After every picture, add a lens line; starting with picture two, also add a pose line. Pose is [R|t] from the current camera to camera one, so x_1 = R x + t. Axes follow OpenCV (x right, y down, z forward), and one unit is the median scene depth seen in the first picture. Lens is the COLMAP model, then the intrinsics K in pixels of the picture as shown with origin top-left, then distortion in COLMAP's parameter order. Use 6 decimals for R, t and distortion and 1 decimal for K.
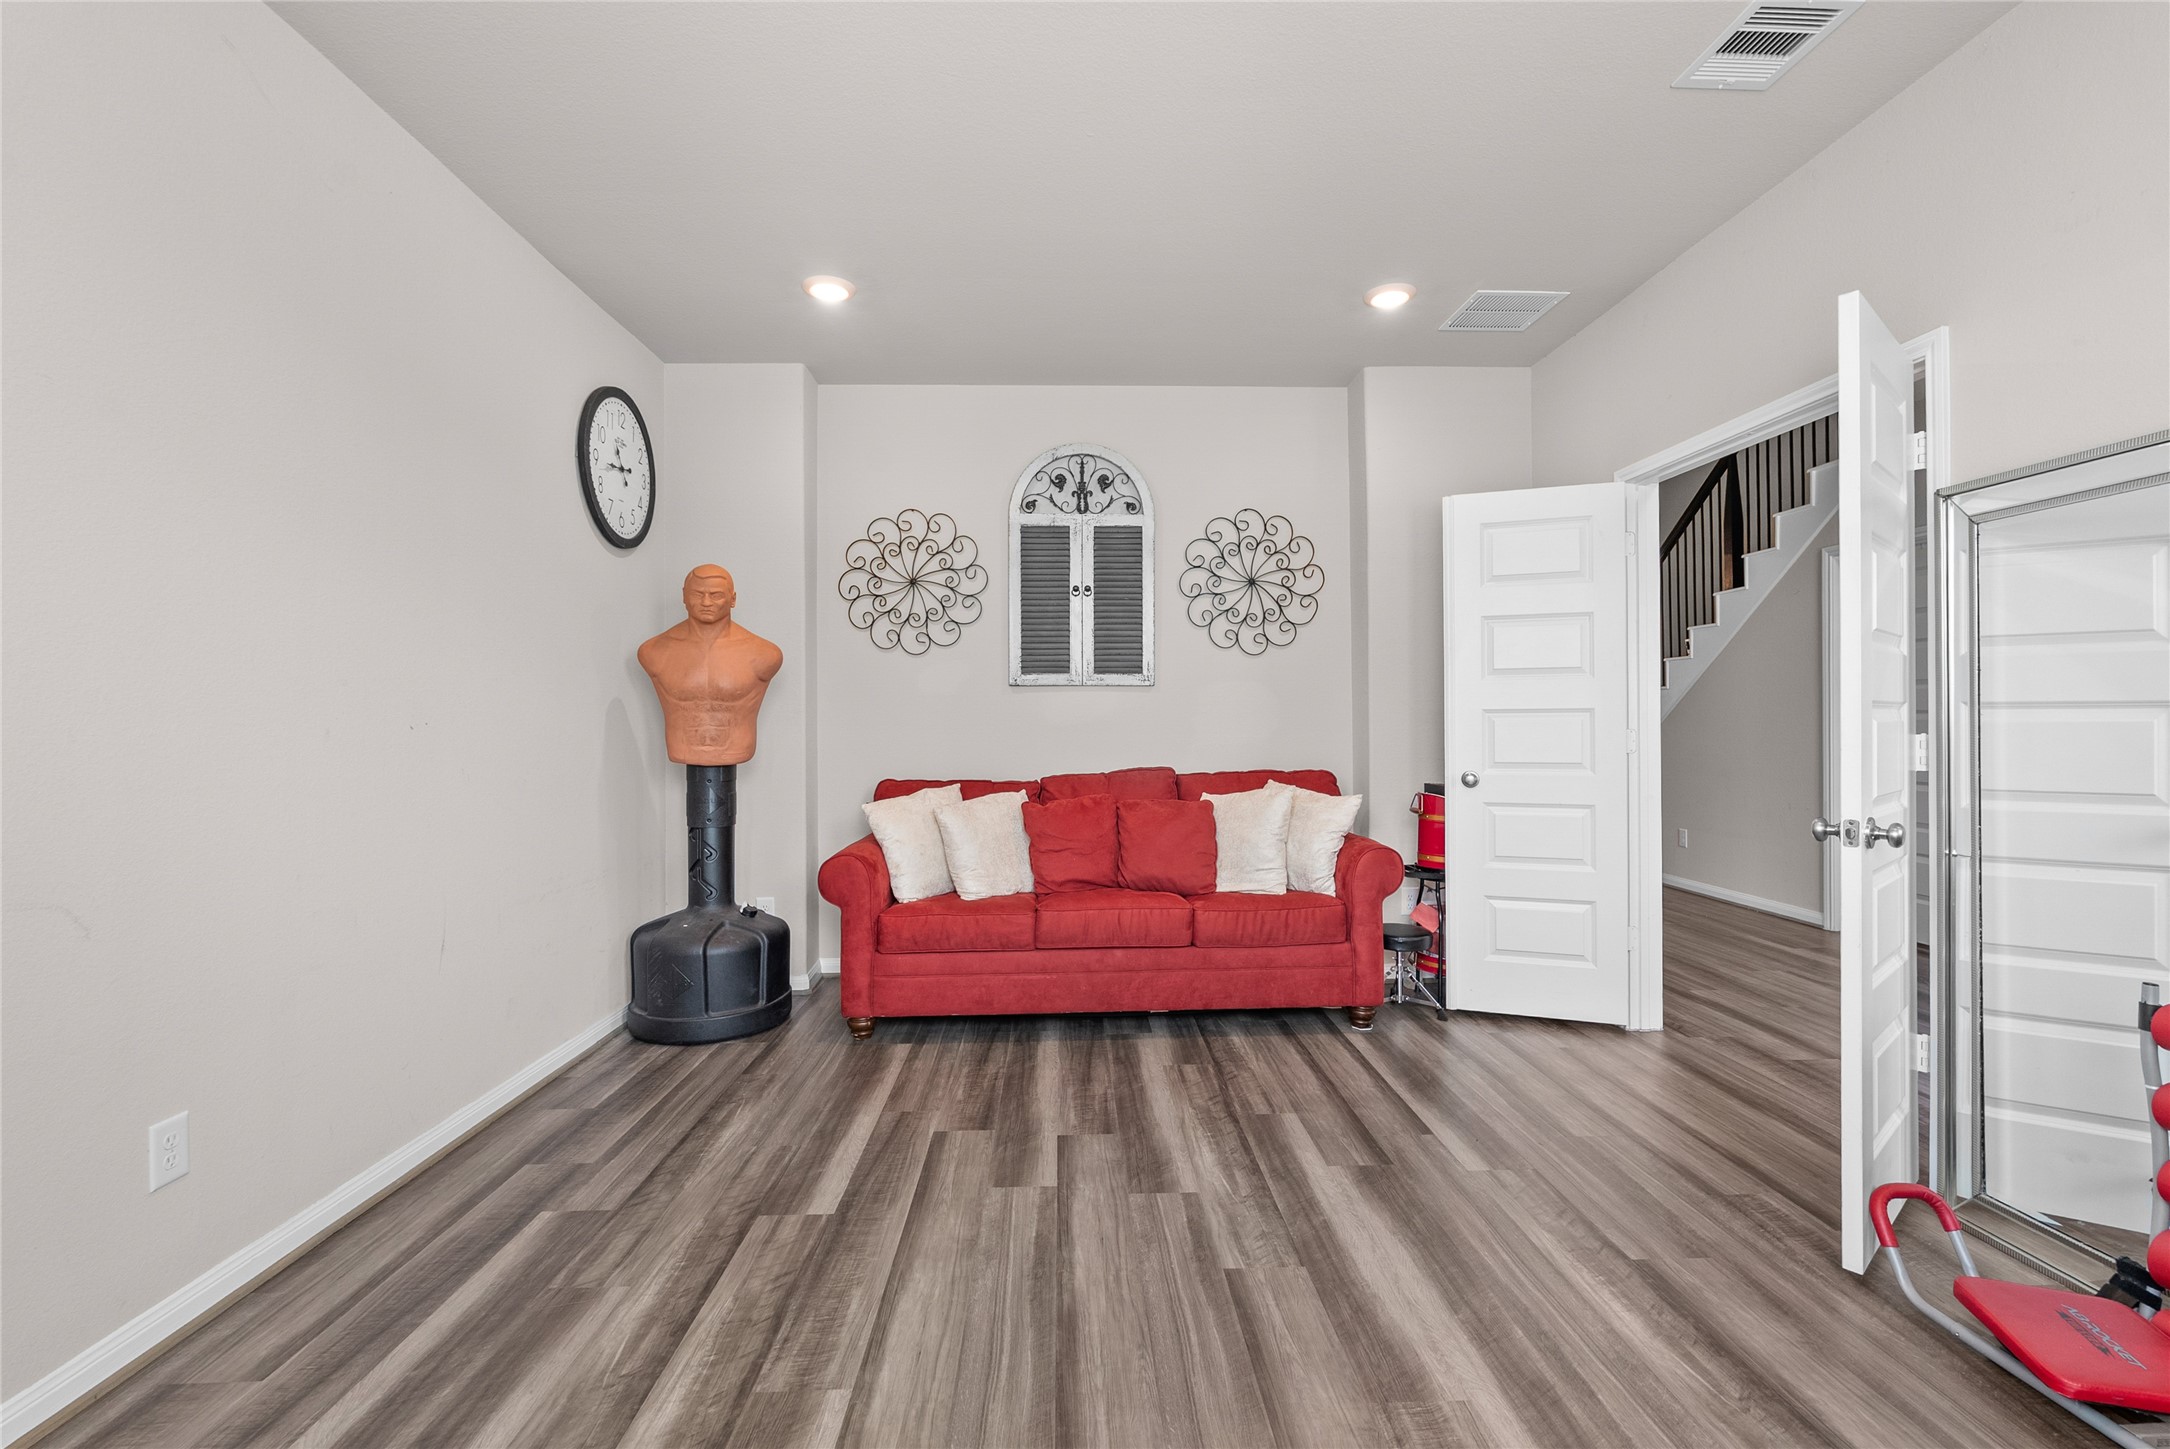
lens RADIAL K [[967.0, 0, 1087.9], [0, 967.0, 720.1], [0, 0, 1]] dist [-0.008654, 0.000937]
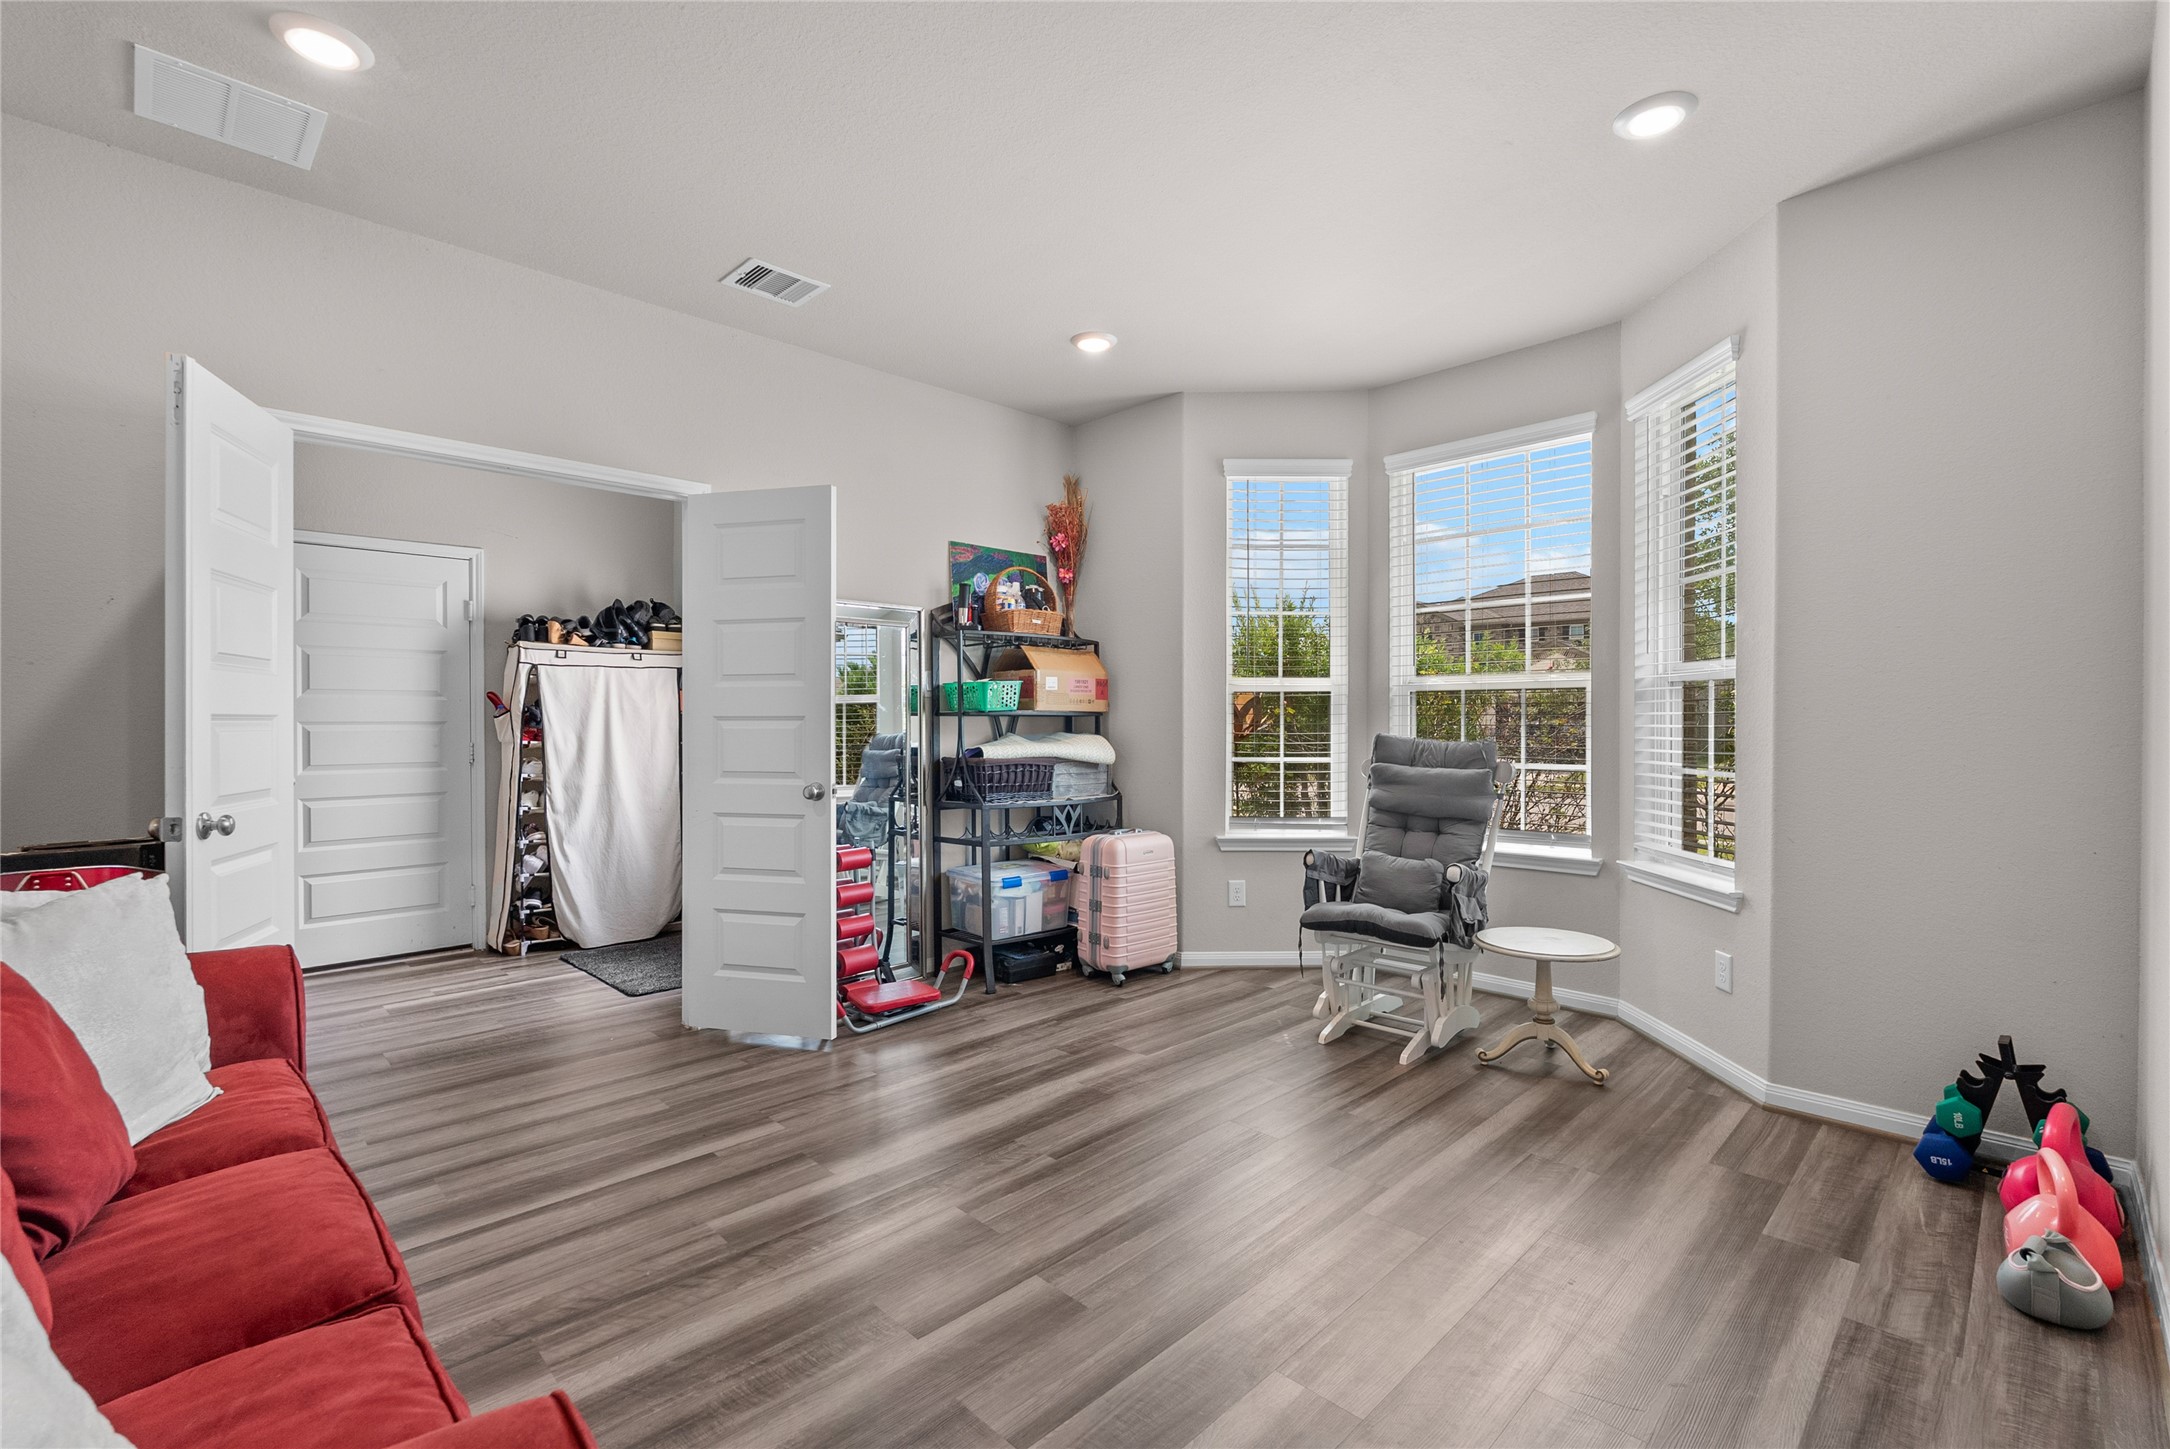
lens RADIAL K [[967.0, 0, 1086.4], [0, 967.0, 725.1], [0, 0, 1]] dist [-0.008654, 0.000937]
pose [[-0.690492, 0.006167, 0.723314, -0.667526], [0.006005, 0.999978, -0.002793, 0.003541], [-0.723315, 0.002415, -0.690514, 1.530051]]
